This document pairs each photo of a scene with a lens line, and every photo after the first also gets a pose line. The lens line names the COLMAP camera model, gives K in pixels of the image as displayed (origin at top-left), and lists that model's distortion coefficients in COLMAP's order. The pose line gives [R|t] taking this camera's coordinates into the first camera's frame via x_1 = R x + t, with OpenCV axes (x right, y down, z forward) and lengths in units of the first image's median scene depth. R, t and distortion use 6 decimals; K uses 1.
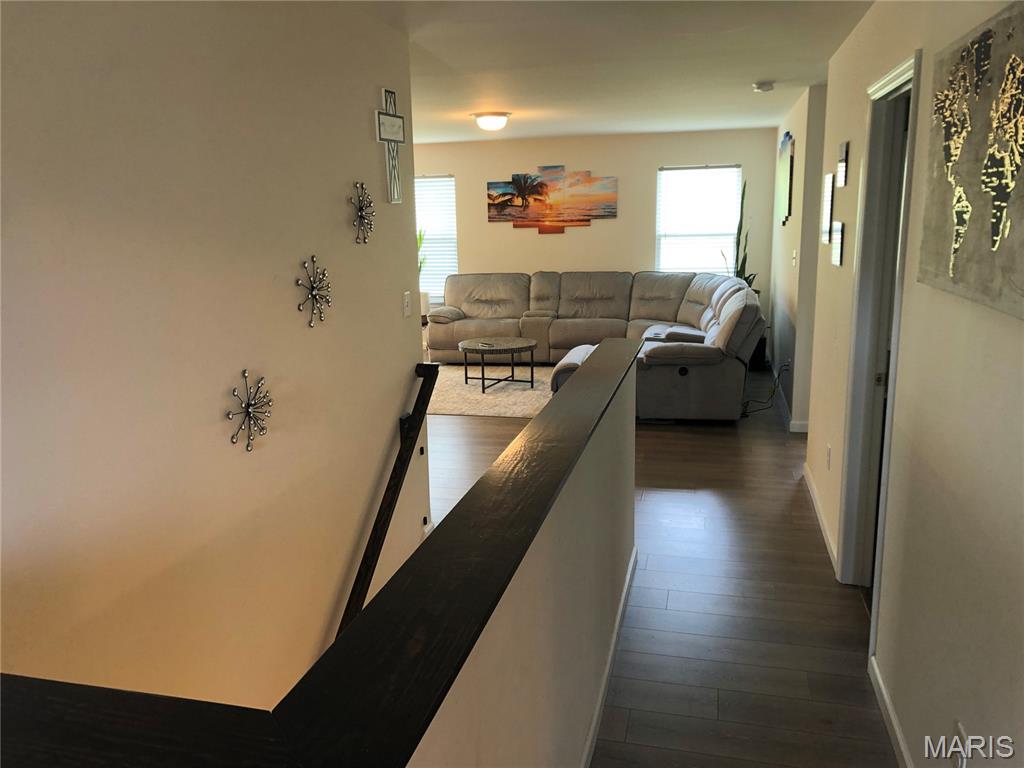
lens RADIAL K [[837.3, 0, 507.9], [0, 837.3, 386.1], [0, 0, 1]] dist [0.022184, 0.006942]
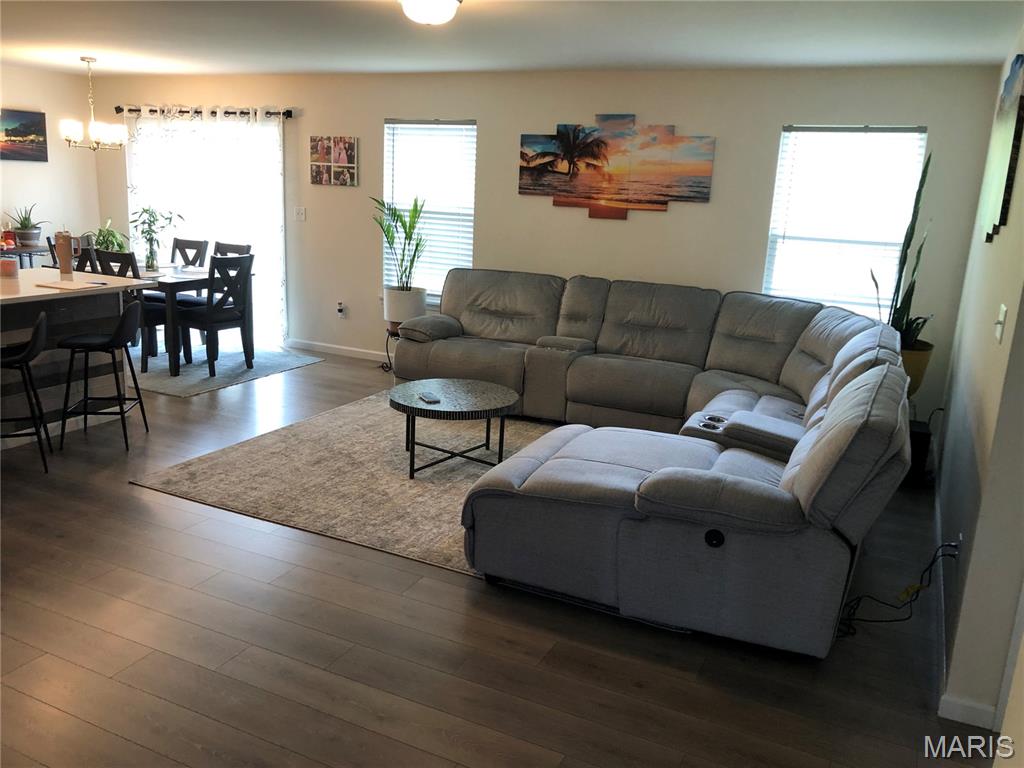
lens RADIAL K [[837.3, 0, 518.7], [0, 837.3, 380.8], [0, 0, 1]] dist [0.022184, 0.006942]
pose [[0.977080, 0.114249, -0.179618, 0.119107], [-0.108829, 0.993264, 0.039778, -0.076318], [0.182953, -0.019318, 0.982932, 0.347874]]
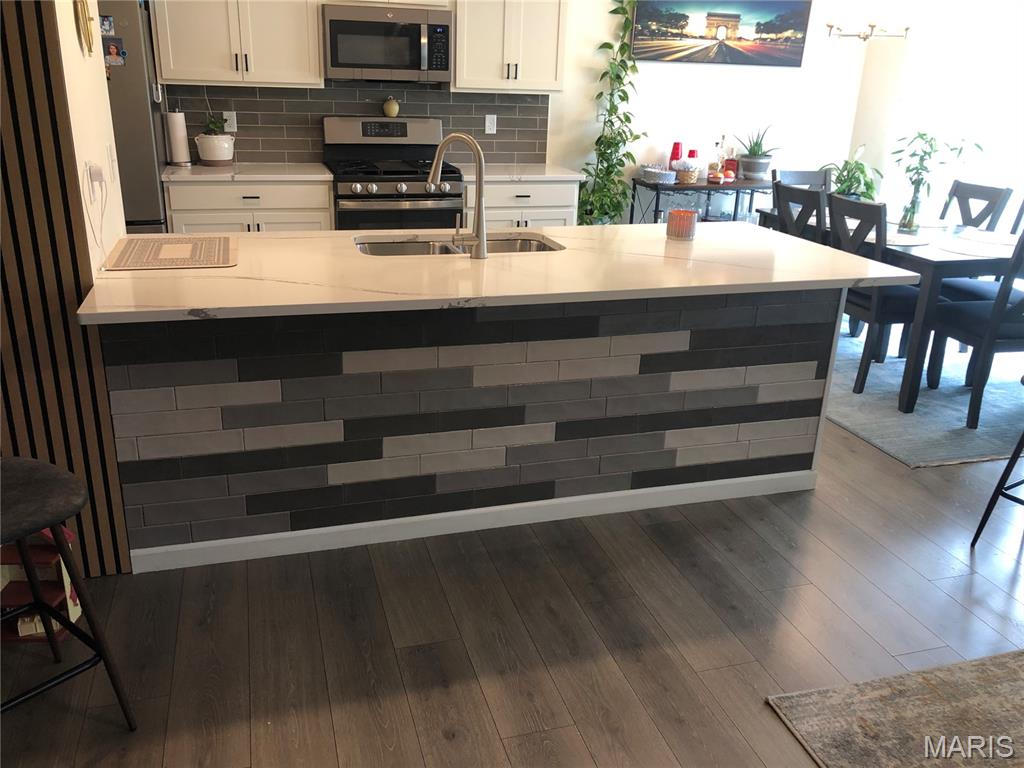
lens RADIAL K [[837.3, 0, 498.8], [0, 837.3, 343.6], [0, 0, 1]] dist [0.022184, 0.006942]
pose [[0.494853, 0.304353, -0.813935, -0.060113], [-0.219662, 0.950051, 0.221702, -0.103819], [0.840755, 0.069081, 0.536990, 0.590529]]
